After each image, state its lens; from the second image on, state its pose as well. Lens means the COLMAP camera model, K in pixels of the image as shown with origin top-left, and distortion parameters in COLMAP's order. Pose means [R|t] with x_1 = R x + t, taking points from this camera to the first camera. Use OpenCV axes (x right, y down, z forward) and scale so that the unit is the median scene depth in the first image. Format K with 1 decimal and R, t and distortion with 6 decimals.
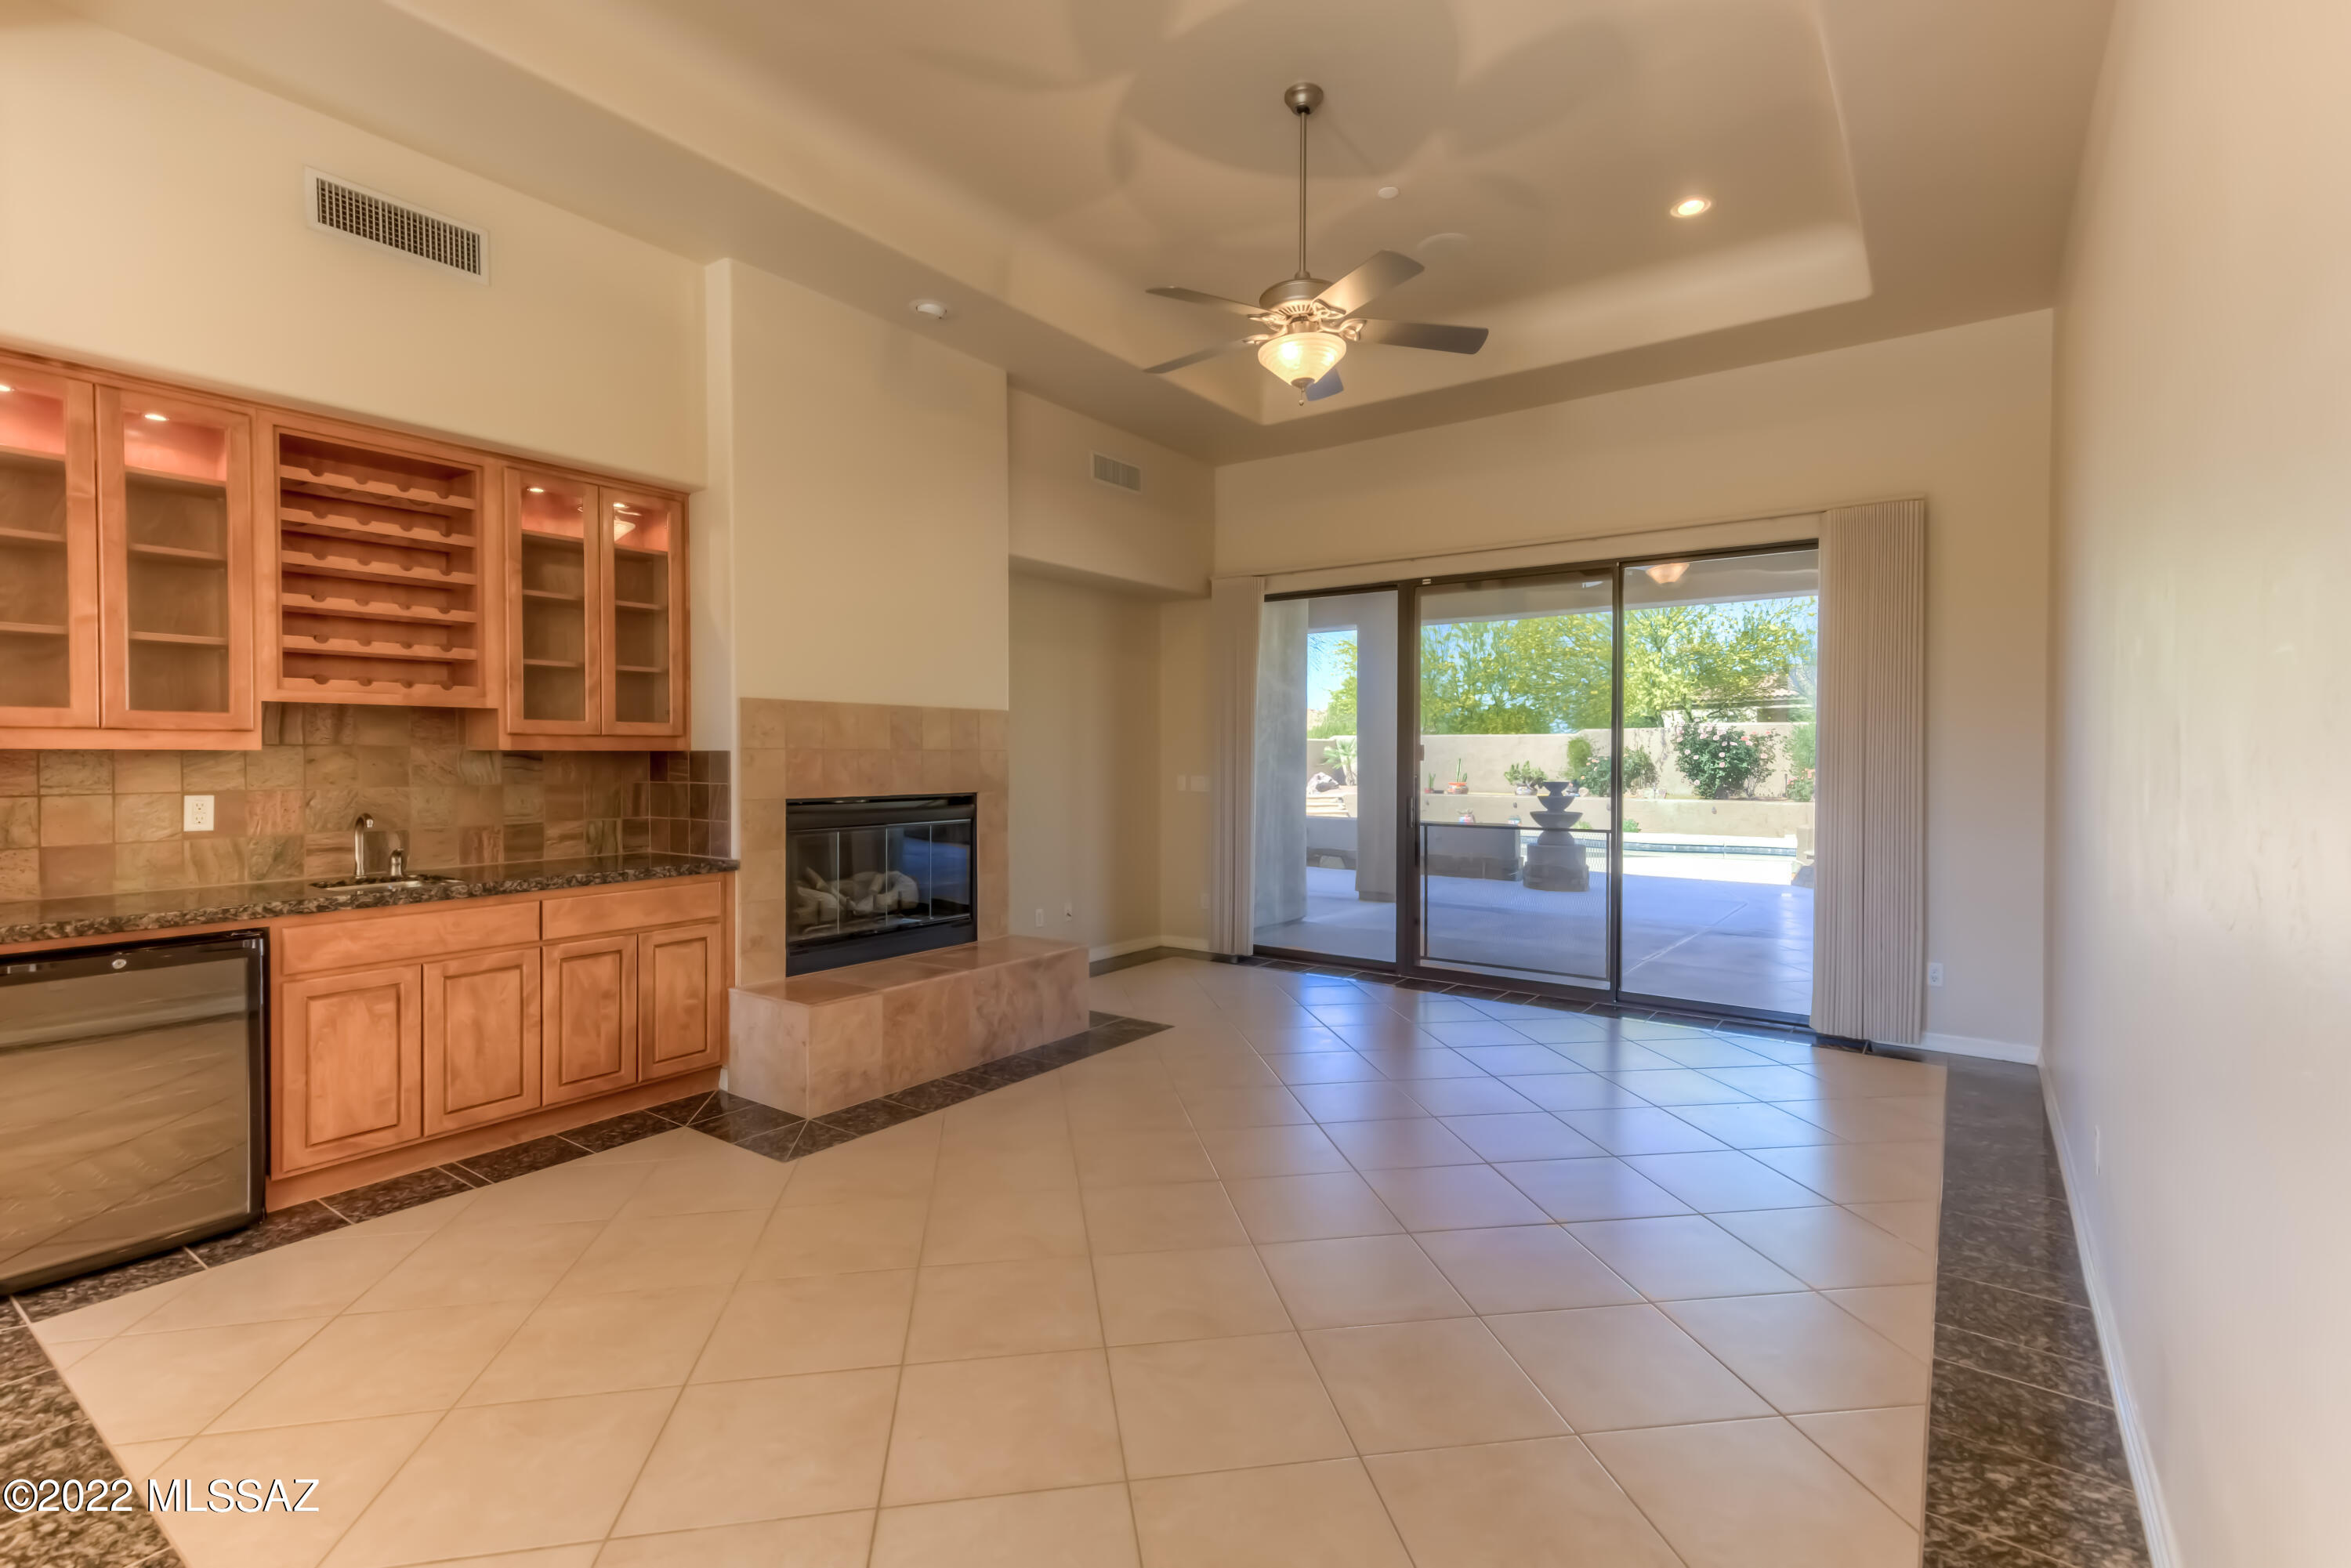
lens RADIAL K [[1092.2, 0, 1161.4], [0, 1092.2, 759.9], [0, 0, 1]] dist [0.019005, 0.000475]
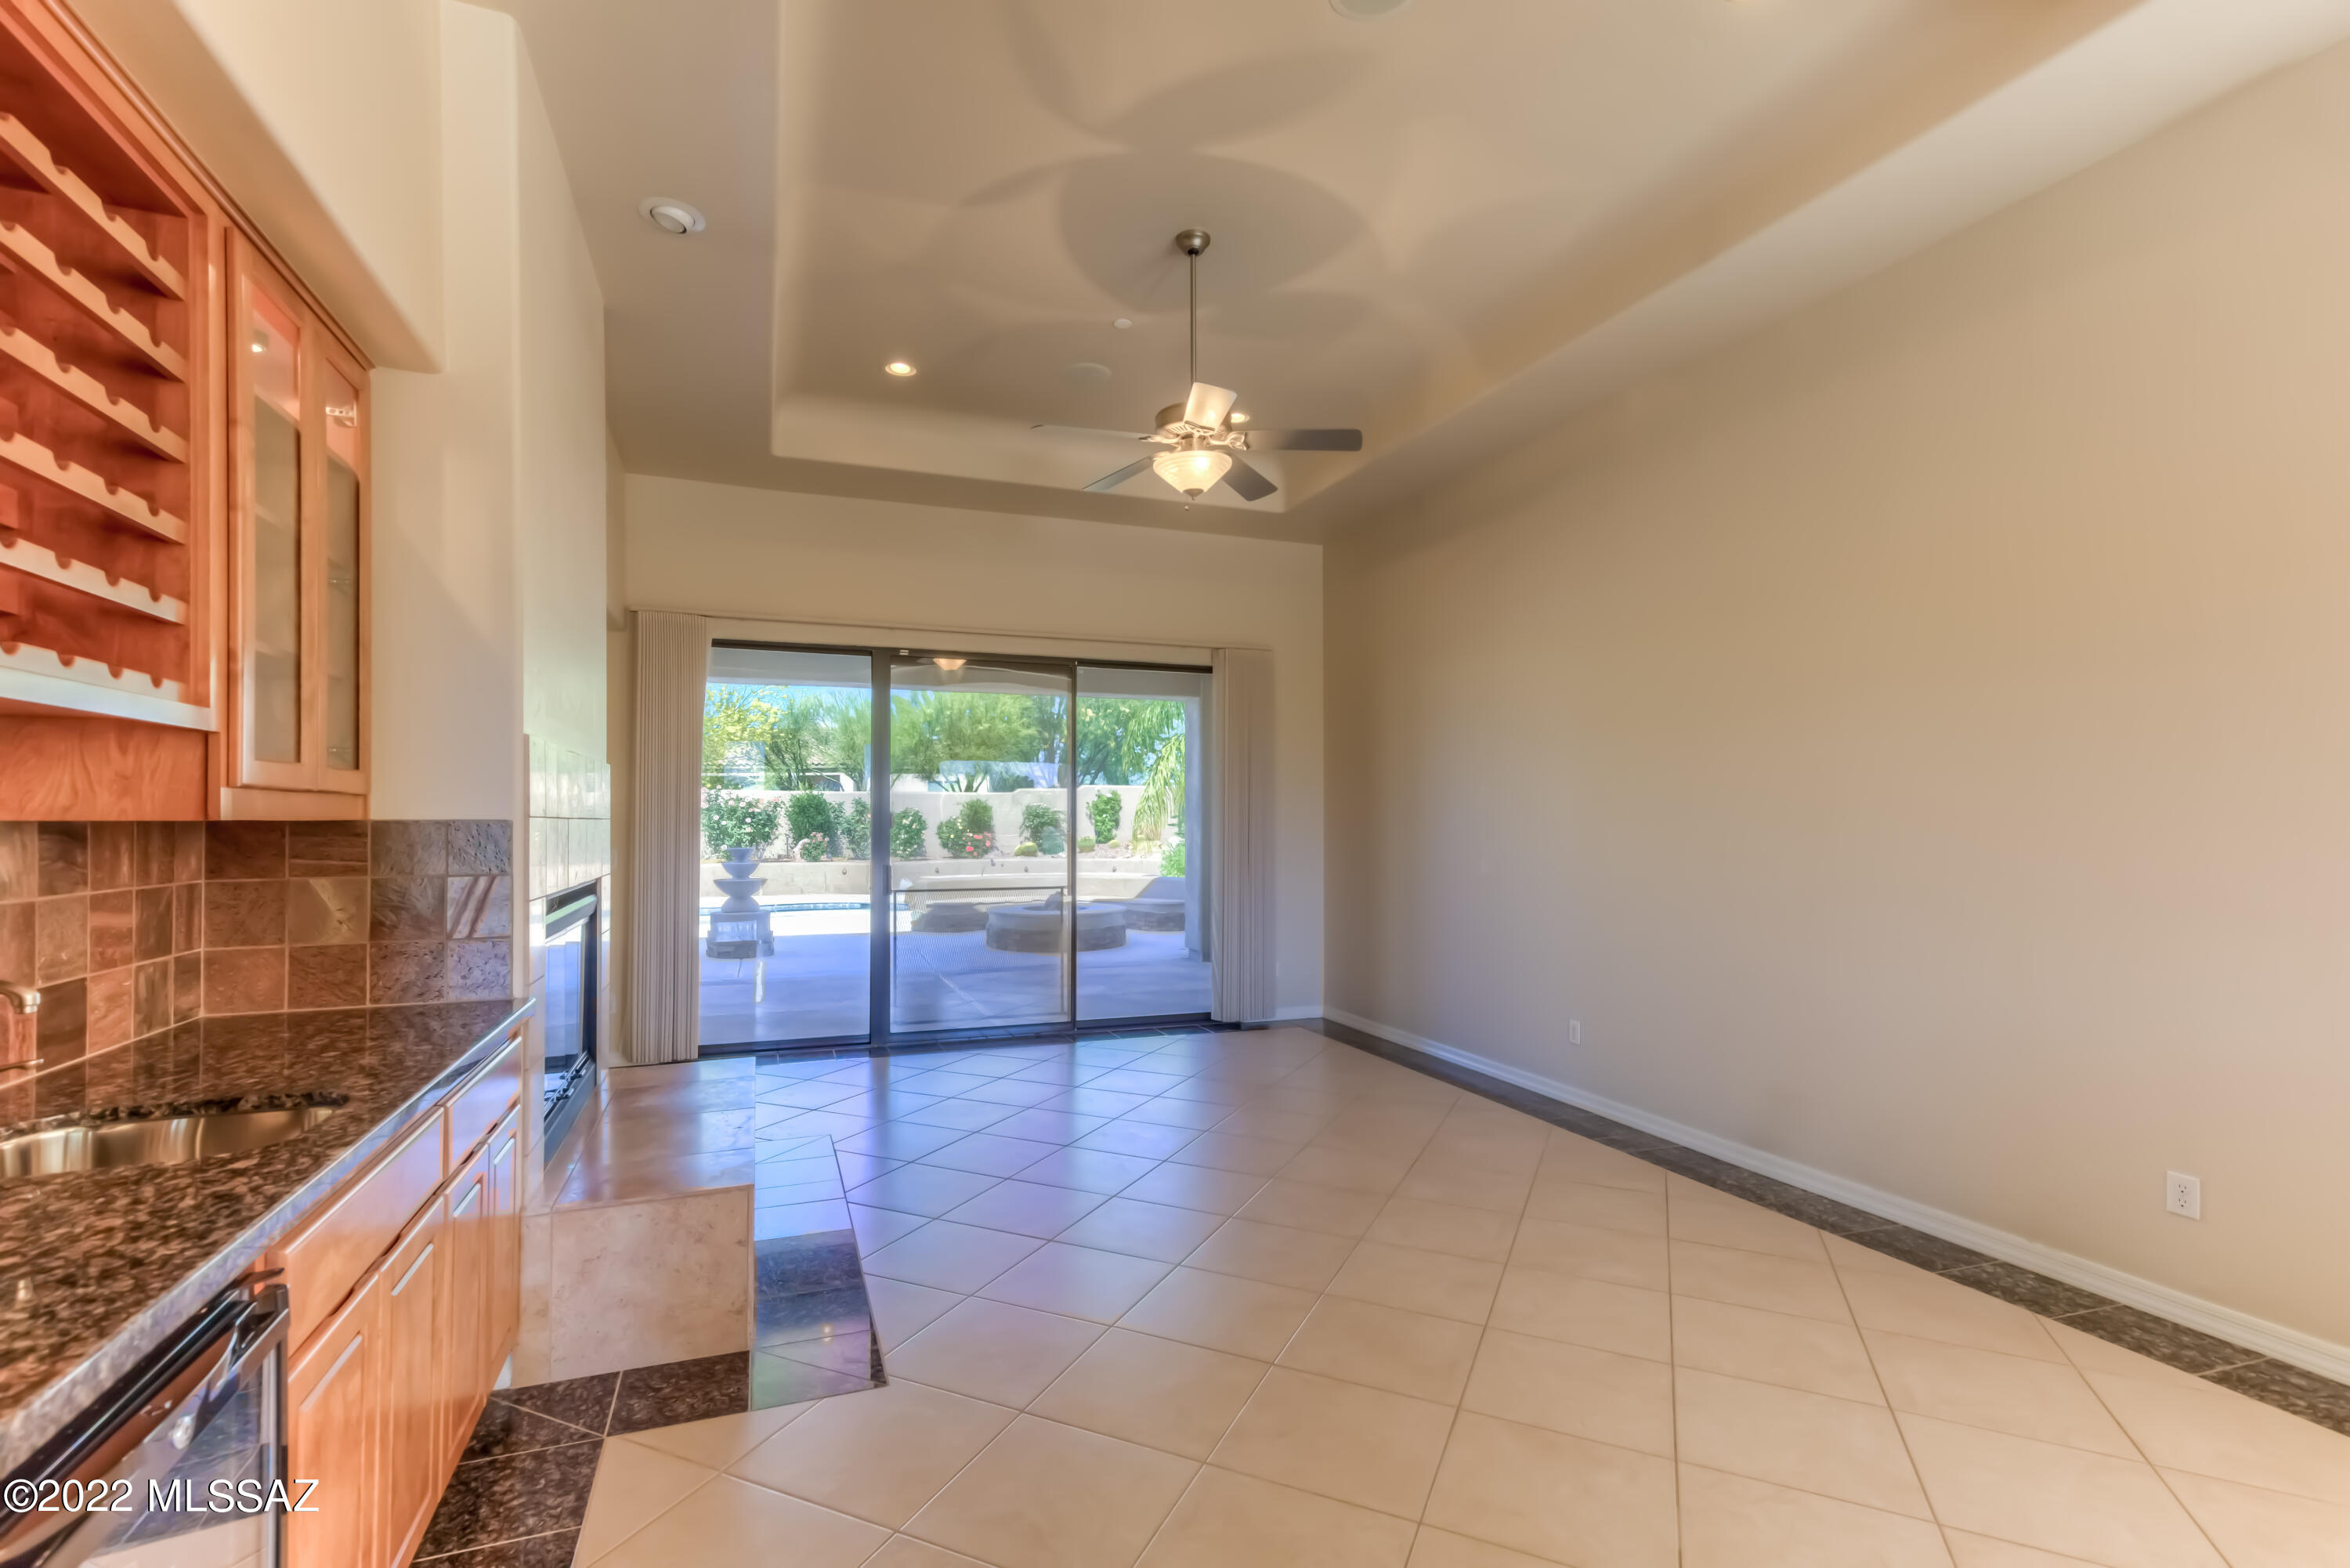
lens RADIAL K [[1091.7, 0, 1165.6], [0, 1091.7, 803.6], [0, 0, 1]] dist [0.019005, 0.000475]
pose [[0.541885, 0.012711, 0.840356, -0.519102], [0.003267, 0.999846, -0.017230, -0.004503], [-0.840446, 0.012082, 0.541760, 0.266705]]
